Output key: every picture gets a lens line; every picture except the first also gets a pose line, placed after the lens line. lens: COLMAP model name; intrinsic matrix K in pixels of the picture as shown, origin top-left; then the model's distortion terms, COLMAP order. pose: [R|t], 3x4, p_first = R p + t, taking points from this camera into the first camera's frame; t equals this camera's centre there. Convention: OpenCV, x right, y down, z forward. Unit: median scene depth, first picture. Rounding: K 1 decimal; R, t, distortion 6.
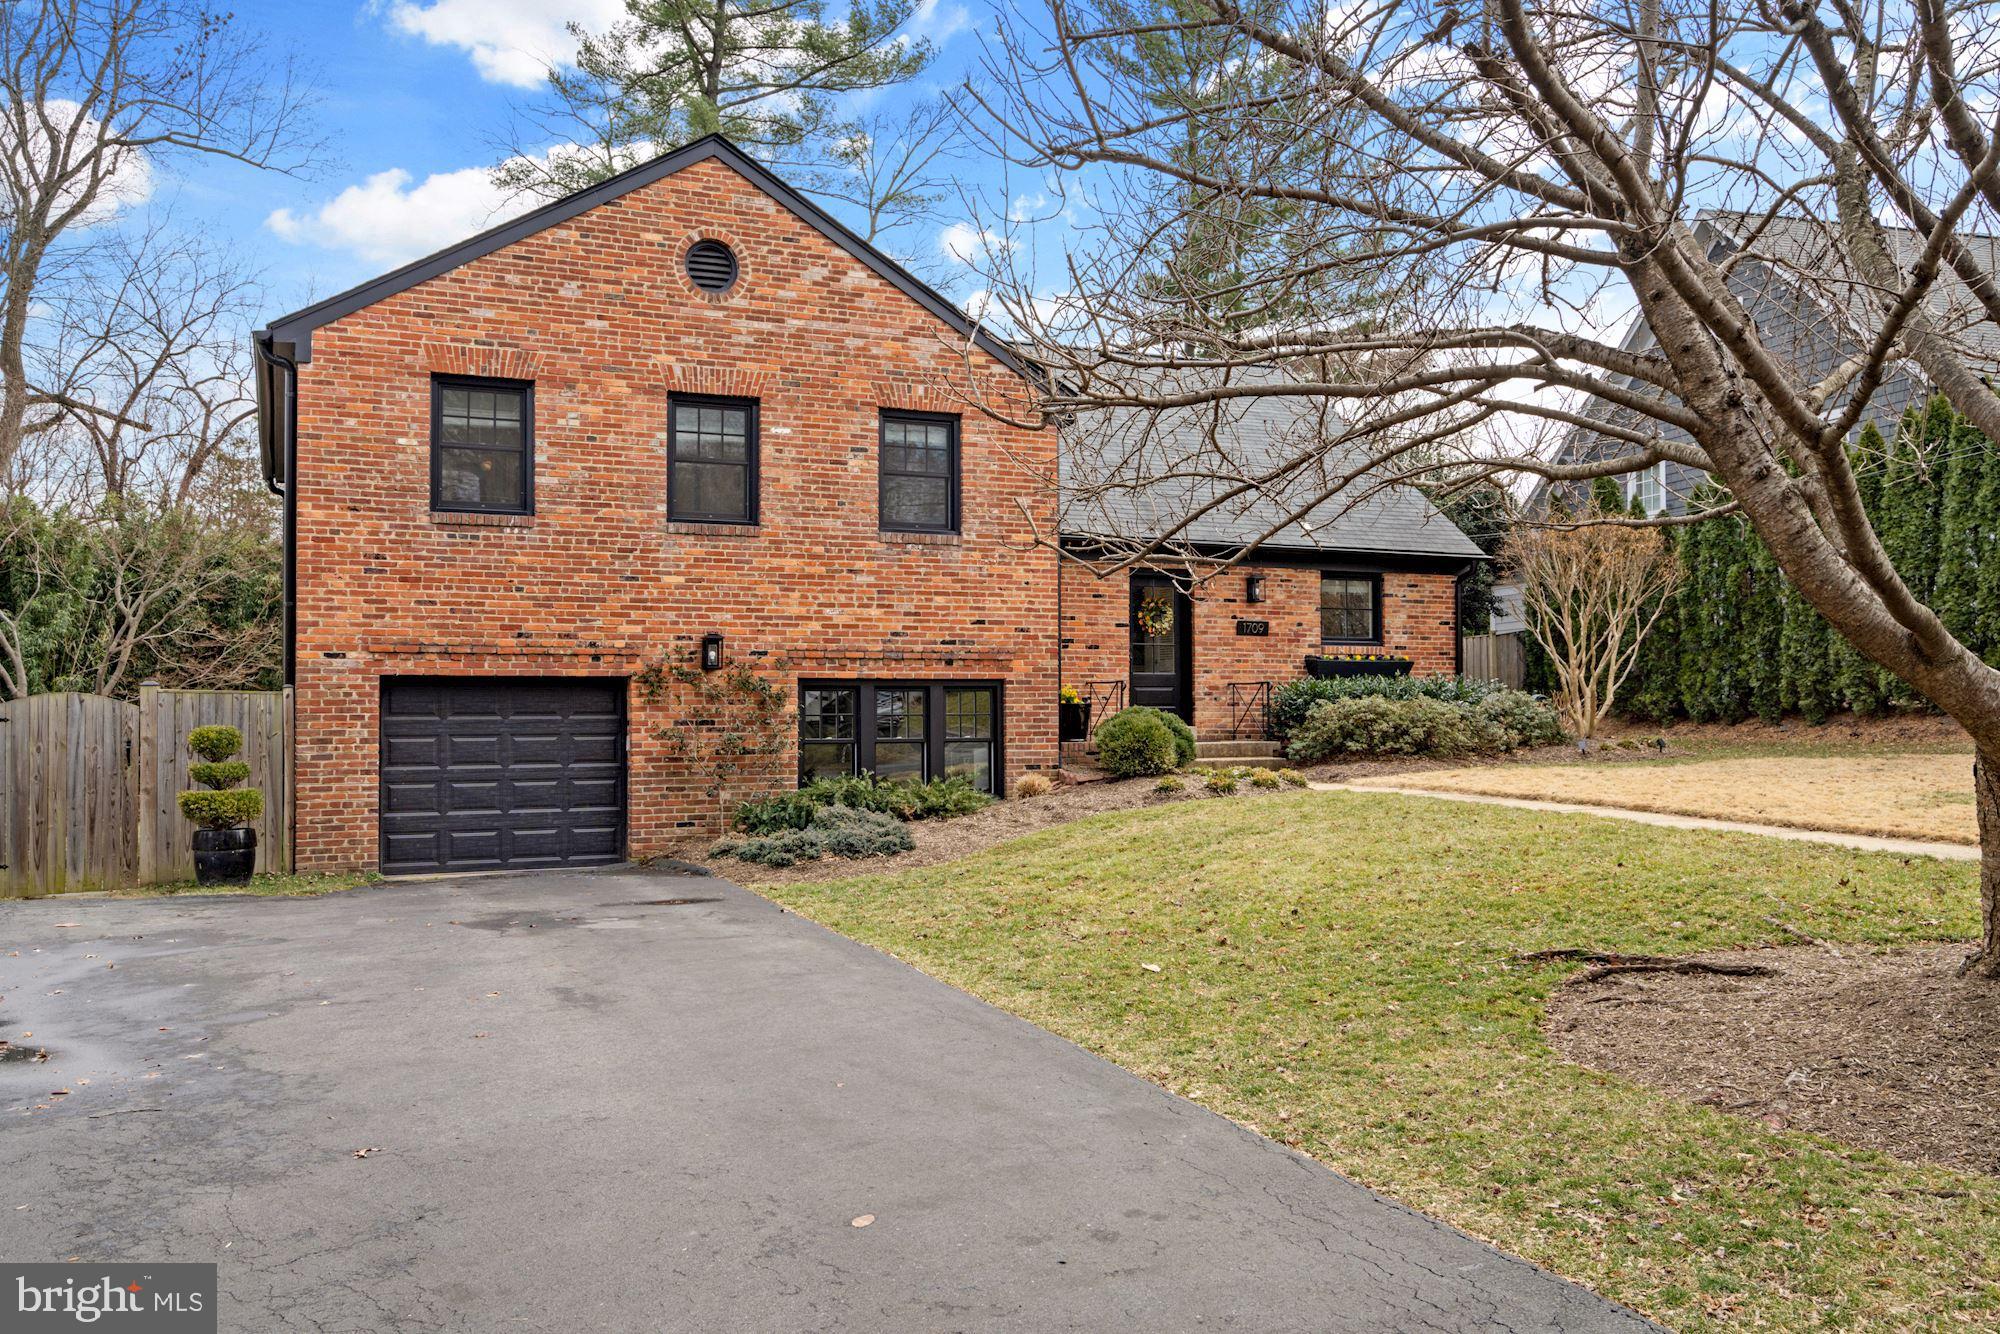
lens RADIAL K [[1611.0, 0, 999.6], [0, 1611.0, 681.8], [0, 0, 1]] dist [0.008790, -0.000069]
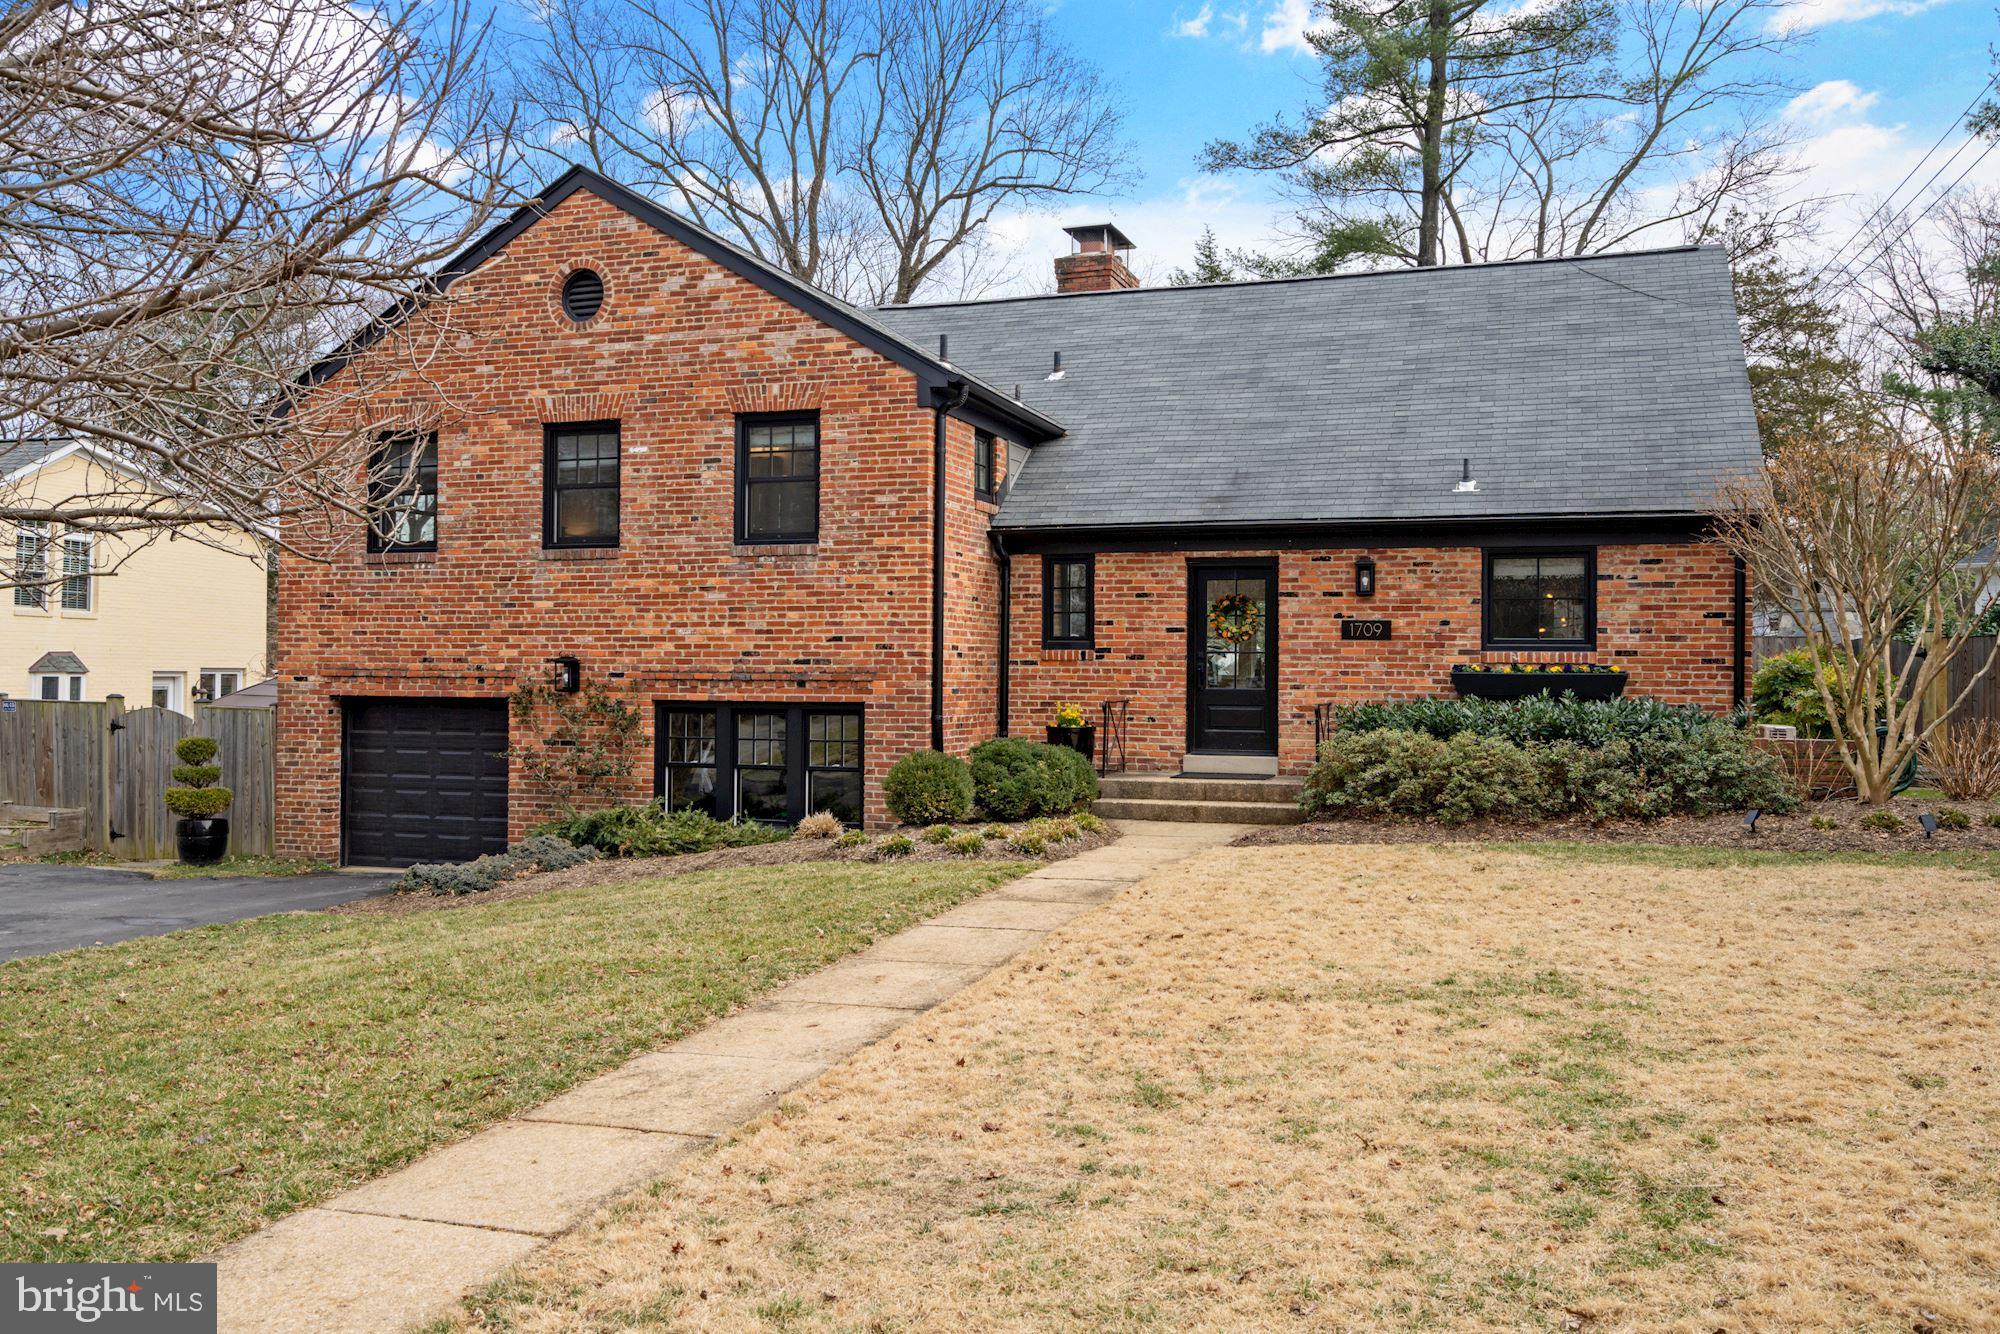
lens RADIAL K [[1622.6, 0, 997.7], [0, 1622.6, 654.8], [0, 0, 1]] dist [0.005833, 0.000627]
pose [[0.731605, 0.001607, -0.681726, 0.704118], [0.005275, 0.999954, 0.008018, -0.036756], [0.681708, -0.009462, 0.731563, 0.419713]]
